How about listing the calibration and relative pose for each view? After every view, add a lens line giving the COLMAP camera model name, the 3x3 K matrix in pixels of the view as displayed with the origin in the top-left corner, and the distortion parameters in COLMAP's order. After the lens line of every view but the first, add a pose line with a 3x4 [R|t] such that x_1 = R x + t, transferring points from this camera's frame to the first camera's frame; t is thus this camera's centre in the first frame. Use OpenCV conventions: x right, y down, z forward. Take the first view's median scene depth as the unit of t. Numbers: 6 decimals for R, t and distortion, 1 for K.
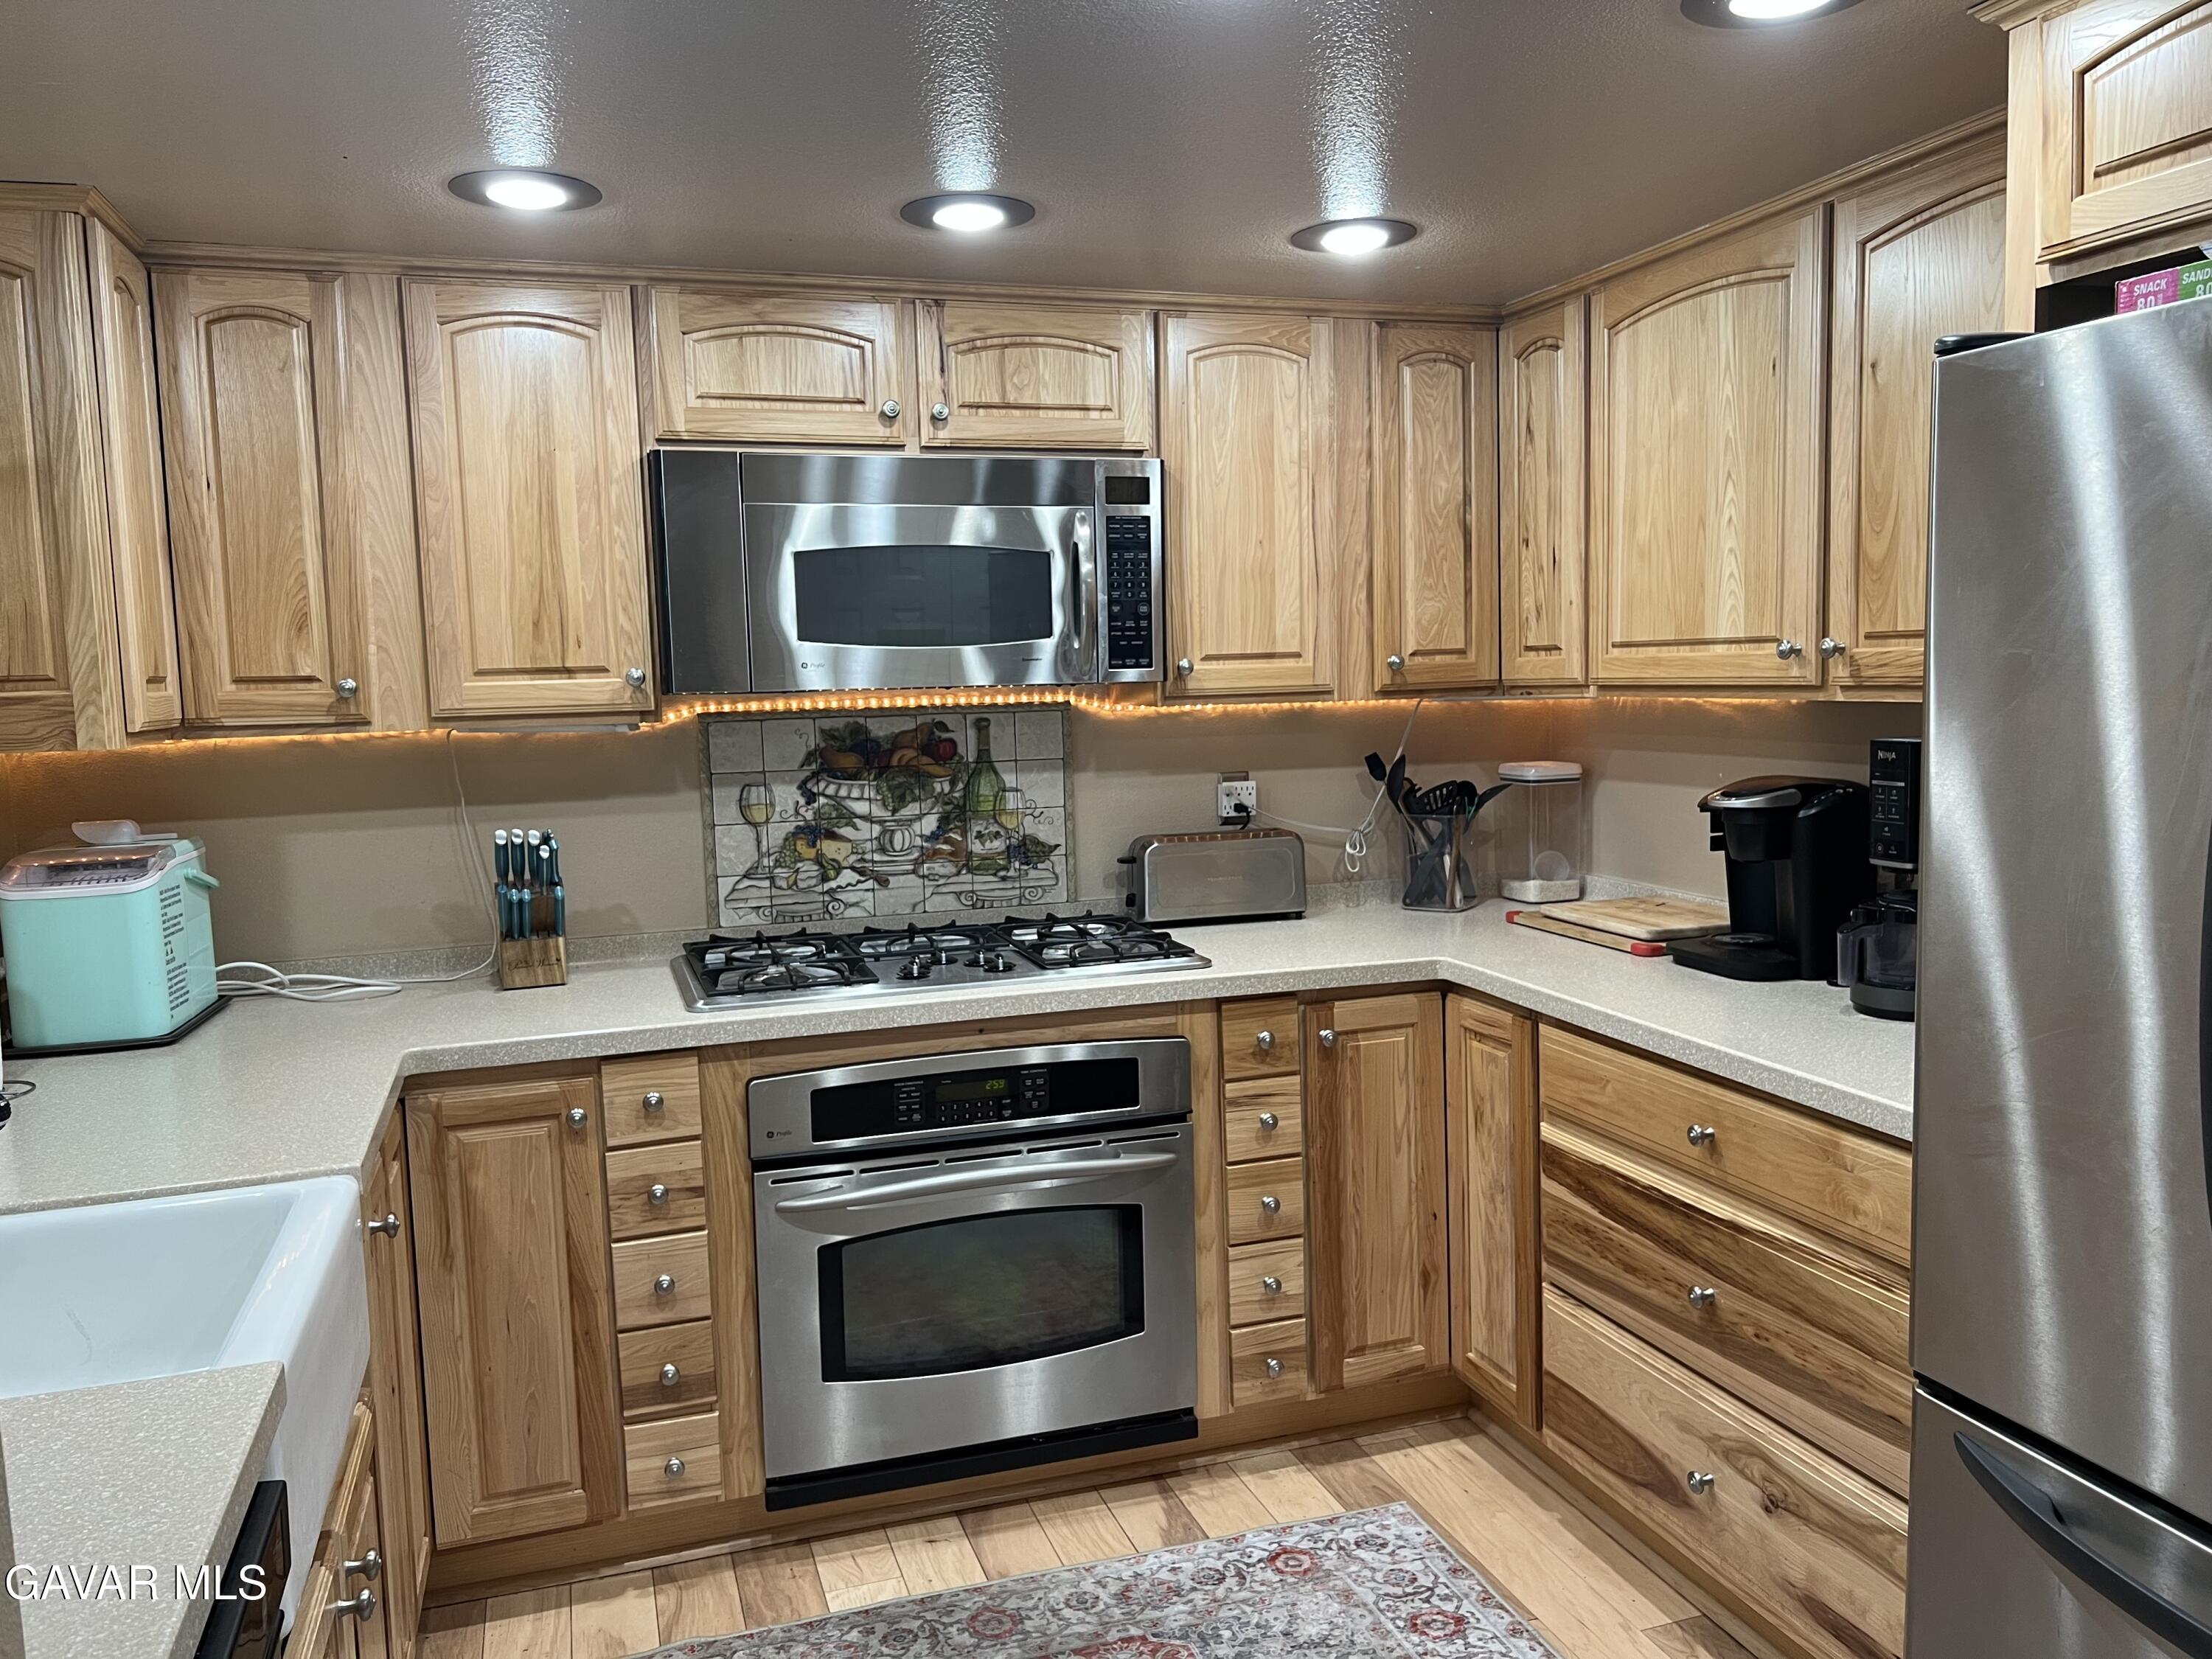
lens RADIAL K [[1668.9, 0, 1123.9], [0, 1668.9, 817.4], [0, 0, 1]] dist [0.066754, -0.064944]
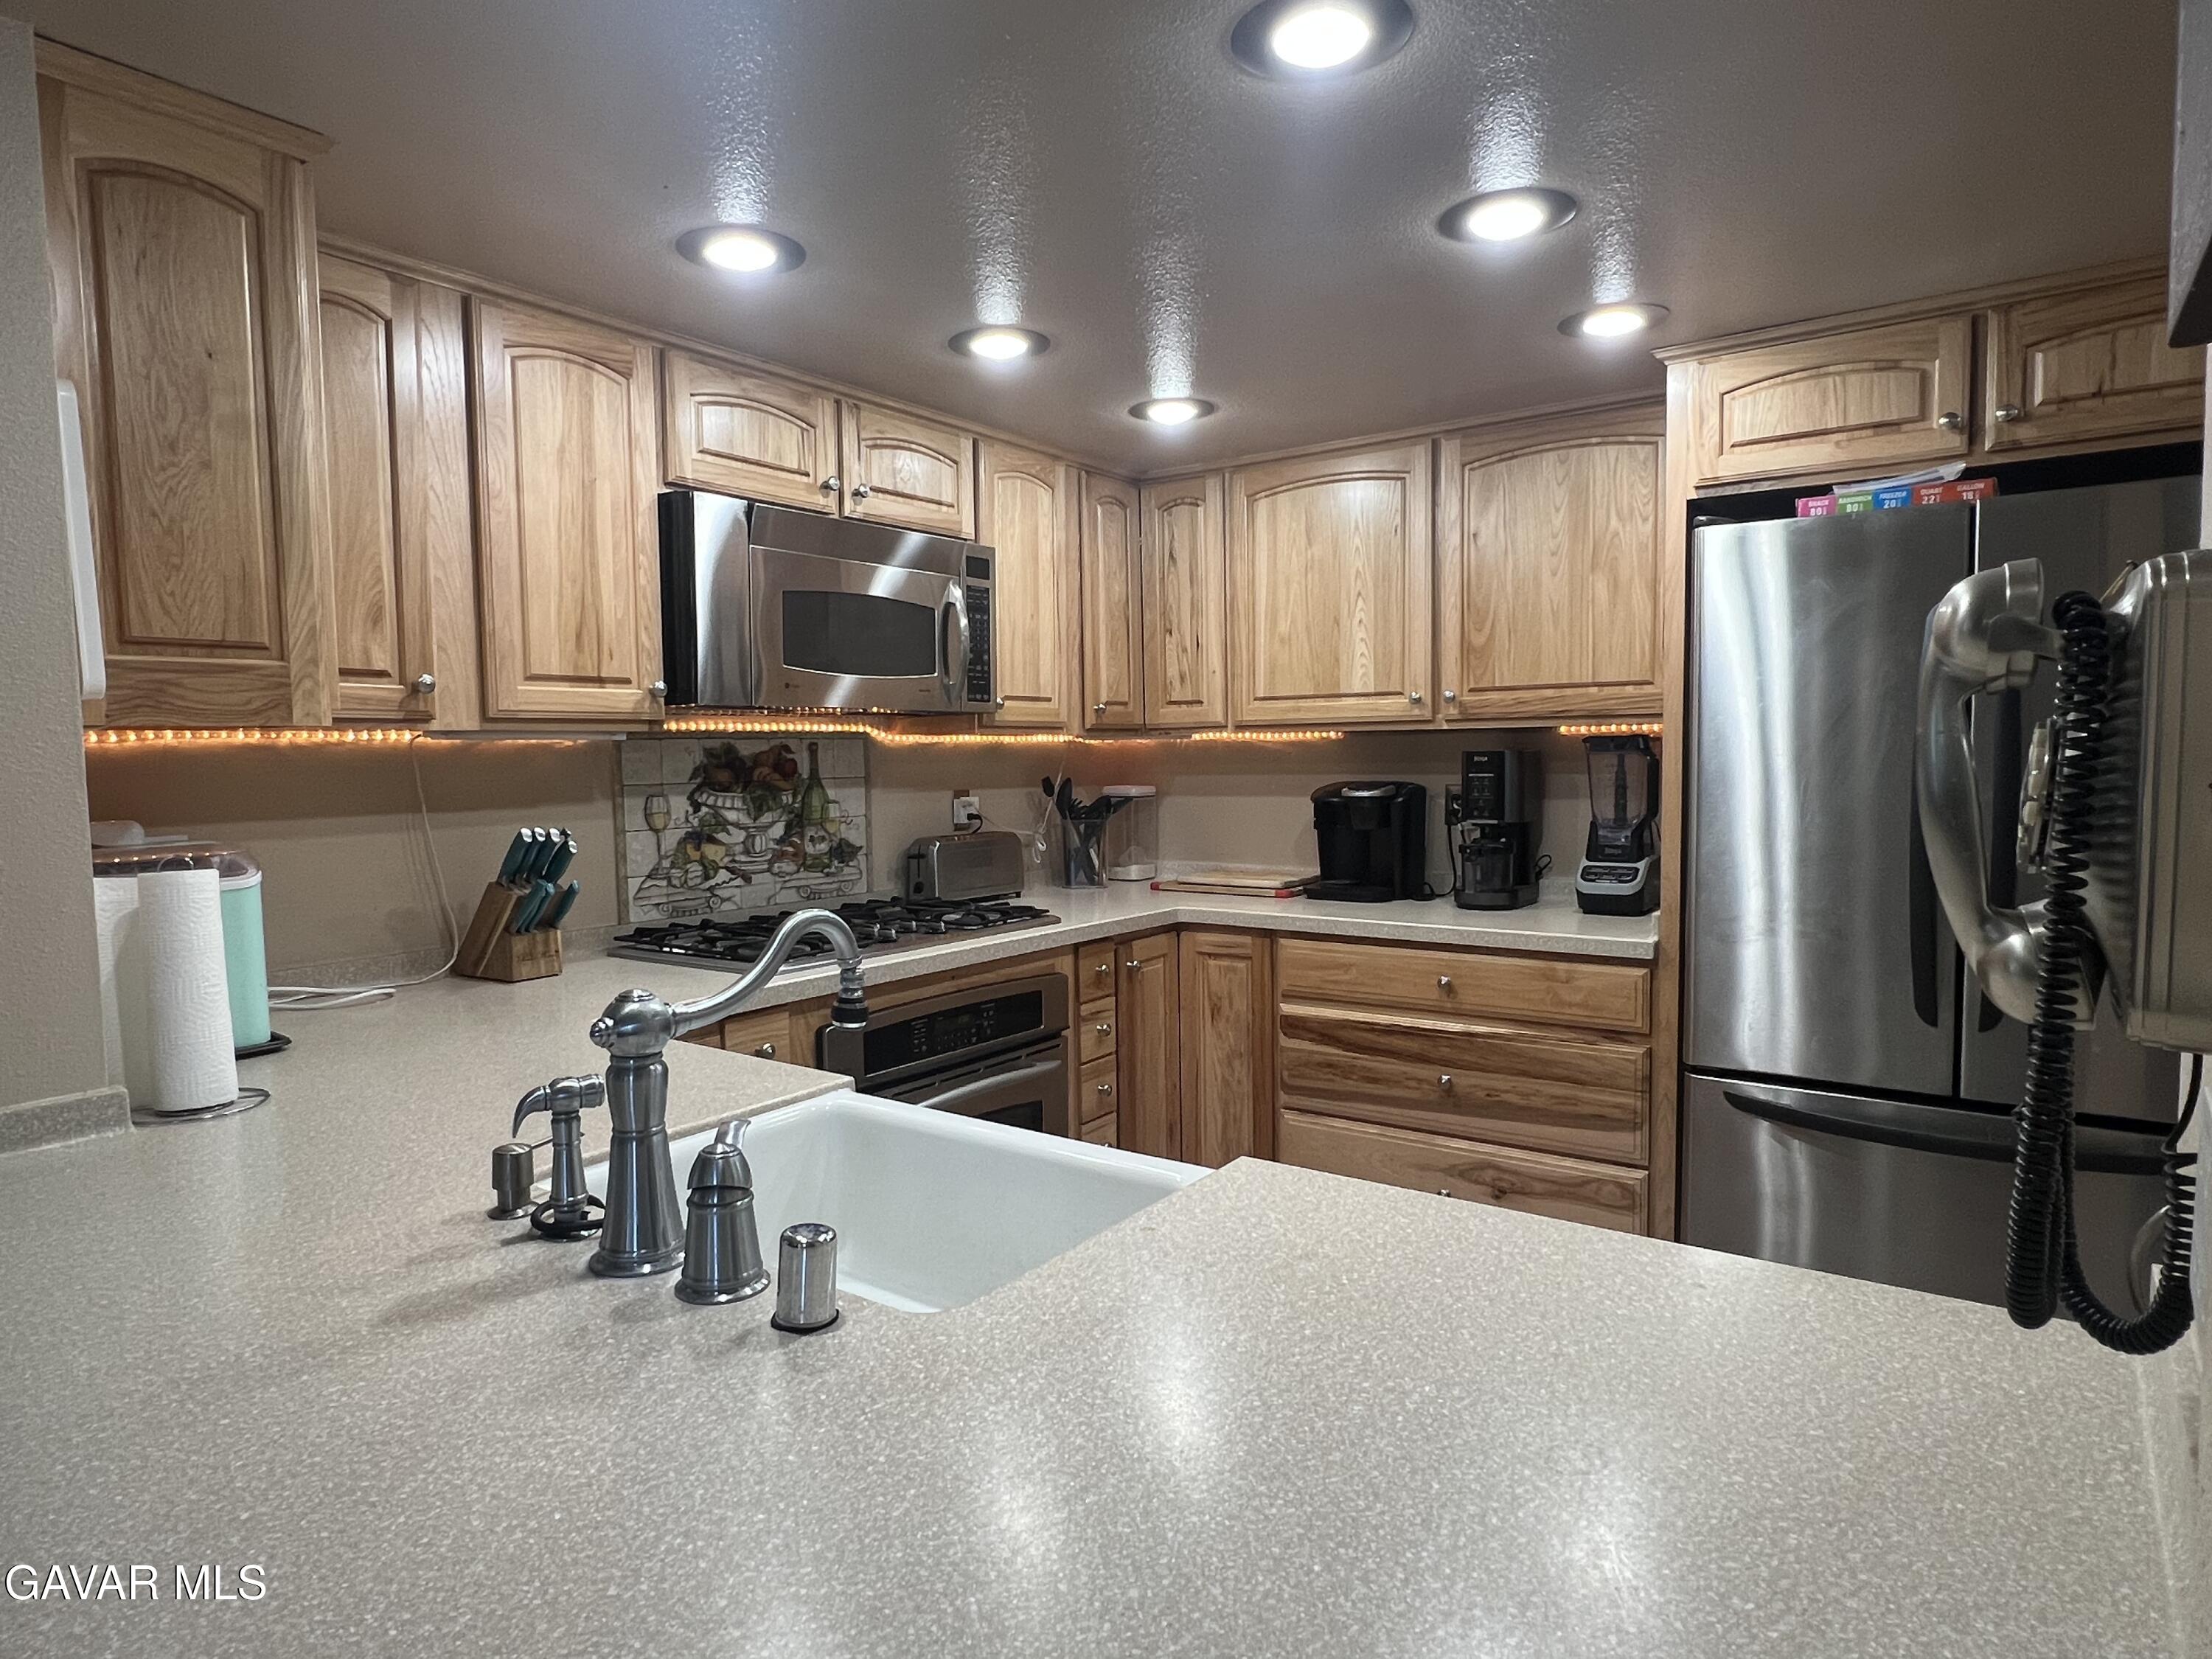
lens RADIAL K [[1284.8, 0, 1102.2], [0, 1284.8, 830.9], [0, 0, 1]] dist [0.005381, -0.004075]
pose [[0.811110, -0.020757, 0.584525, -0.538108], [0.046032, 0.998536, -0.028417, 0.047865], [-0.583079, 0.049956, 0.810878, 0.131927]]
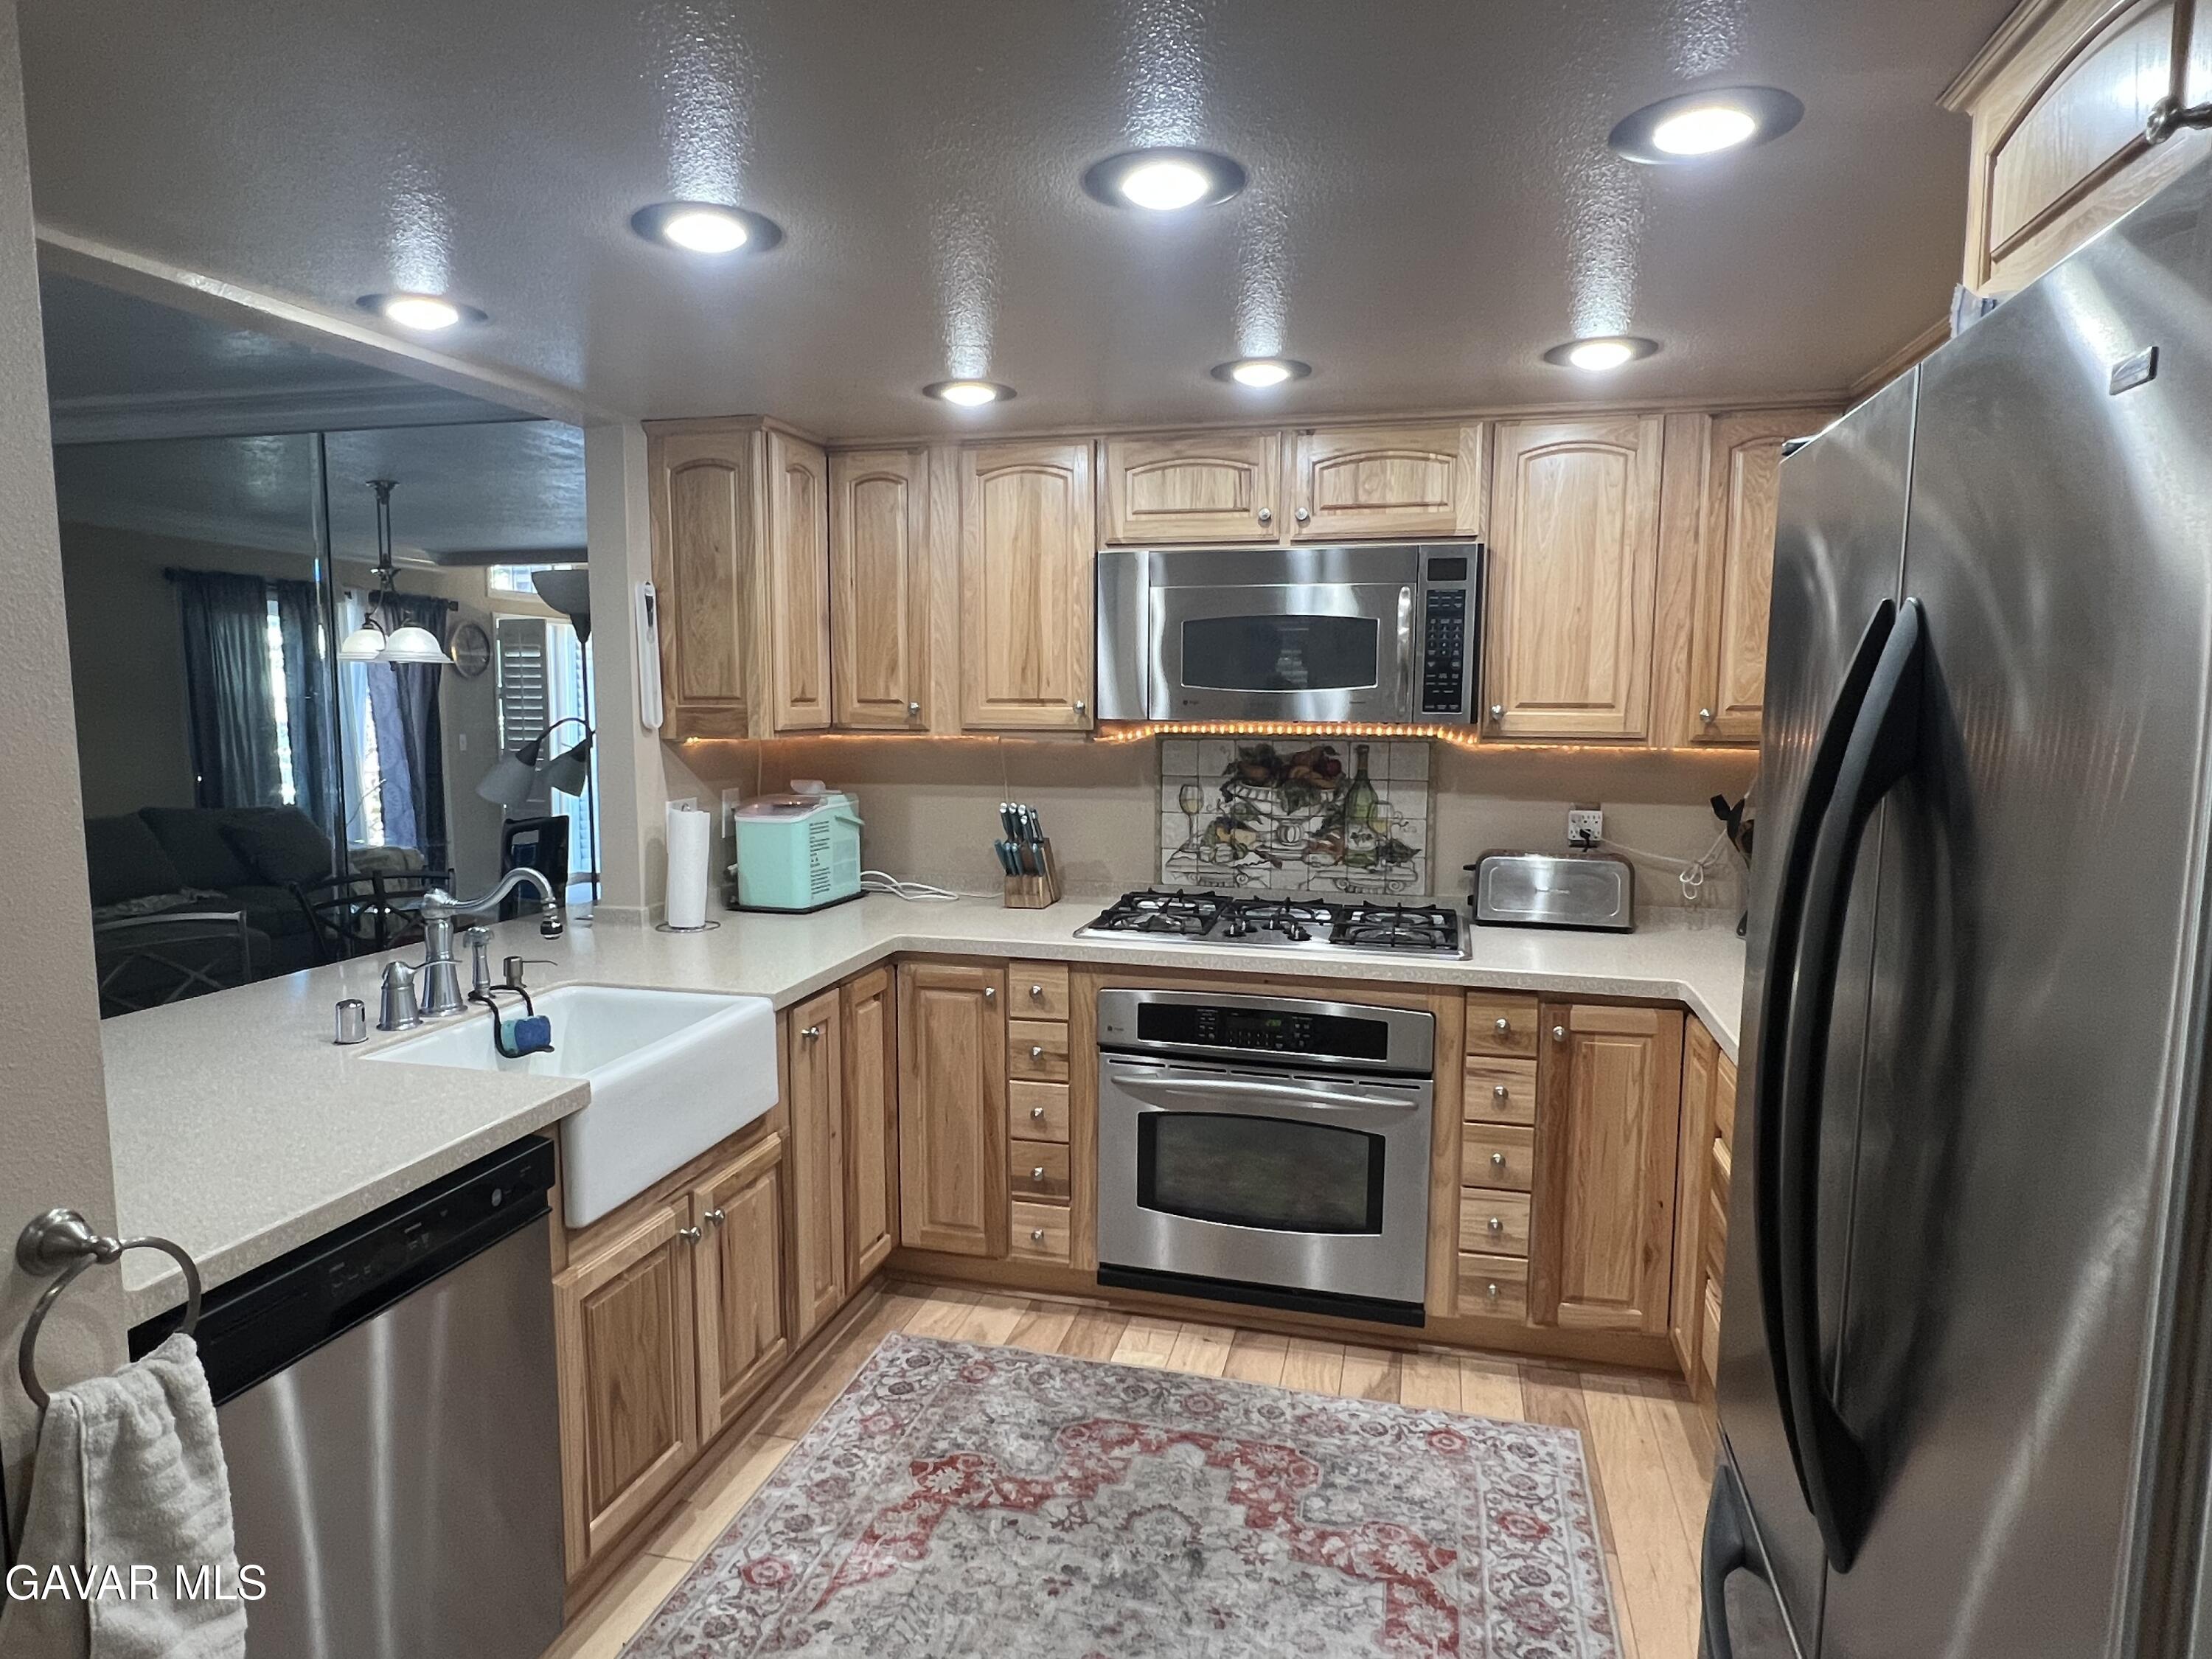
lens RADIAL K [[1284.8, 0, 1101.3], [0, 1284.8, 833.1], [0, 0, 1]] dist [0.005381, -0.004075]
pose [[0.840487, 0.090307, -0.534253, 0.326412], [-0.077653, 0.995910, 0.046179, -0.026044], [0.536239, 0.002674, 0.844062, 0.059842]]
